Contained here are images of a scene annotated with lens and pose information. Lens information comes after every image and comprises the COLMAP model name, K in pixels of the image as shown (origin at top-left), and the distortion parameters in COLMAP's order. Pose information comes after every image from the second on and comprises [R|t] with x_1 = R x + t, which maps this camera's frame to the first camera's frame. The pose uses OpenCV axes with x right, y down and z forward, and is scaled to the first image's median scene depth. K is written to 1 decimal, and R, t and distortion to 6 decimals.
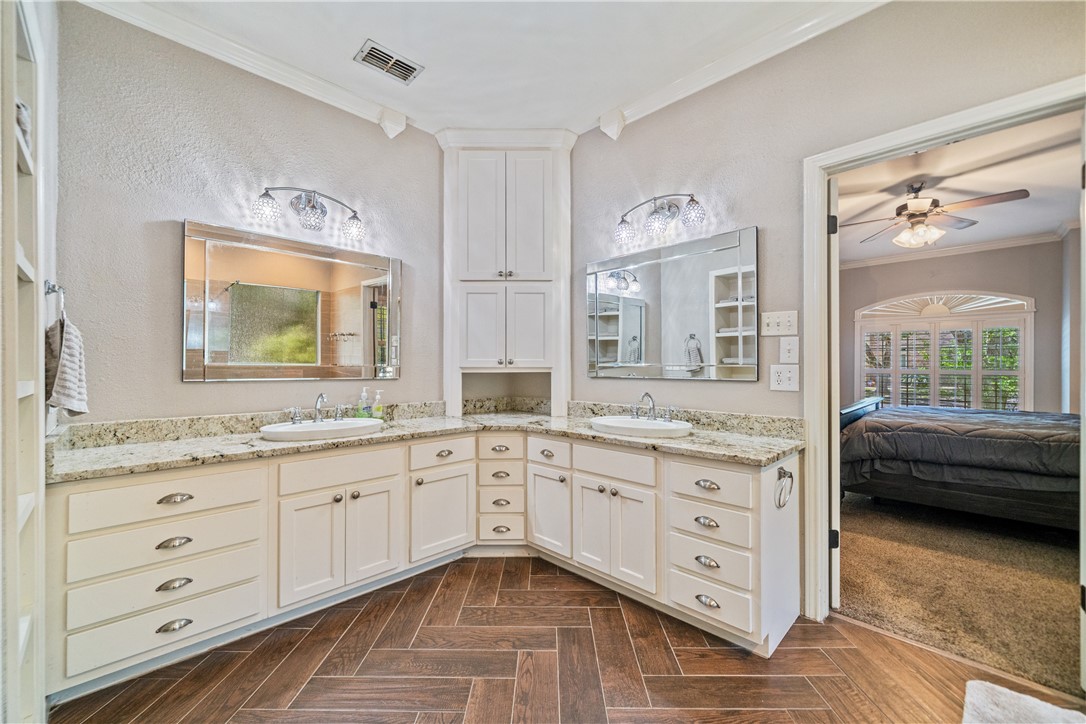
lens RADIAL K [[437.2, 0, 532.8], [0, 437.2, 364.1], [0, 0, 1]] dist [0.000426, -0.000021]
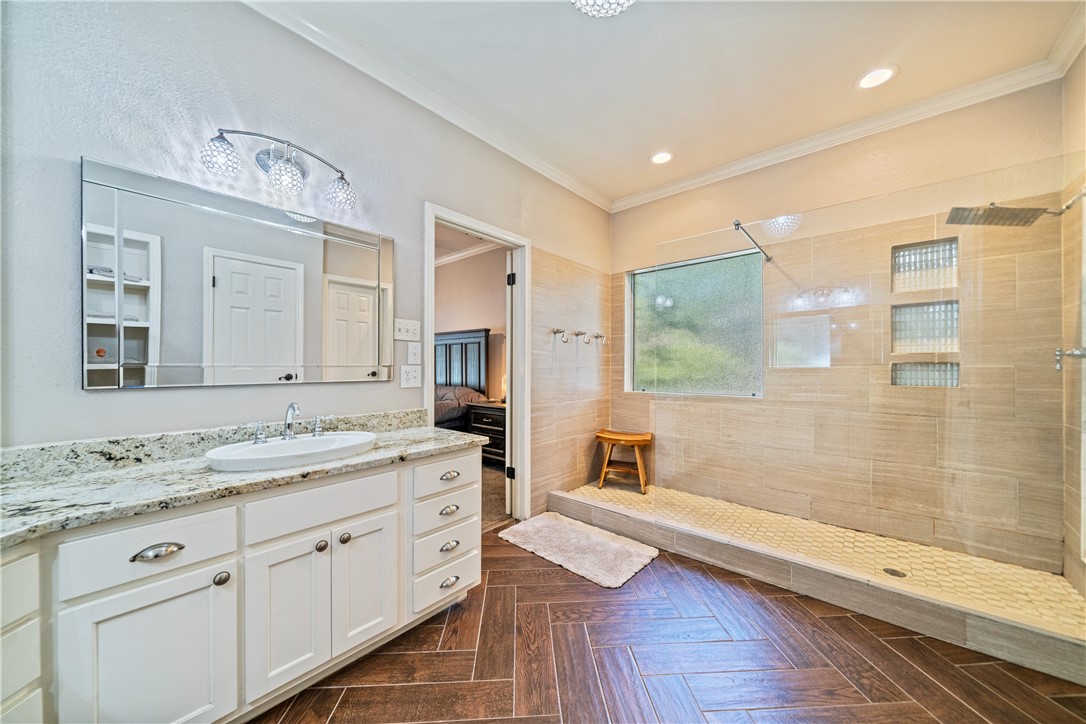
lens RADIAL K [[394.2, 0, 544.5], [0, 394.2, 367.0], [0, 0, 1]] dist [-0.000127, -0.000147]
pose [[-0.110876, -0.002854, 0.993830, -0.522134], [-0.004247, 0.999988, 0.002398, 0.001451], [-0.993825, -0.003955, -0.110887, 0.755987]]
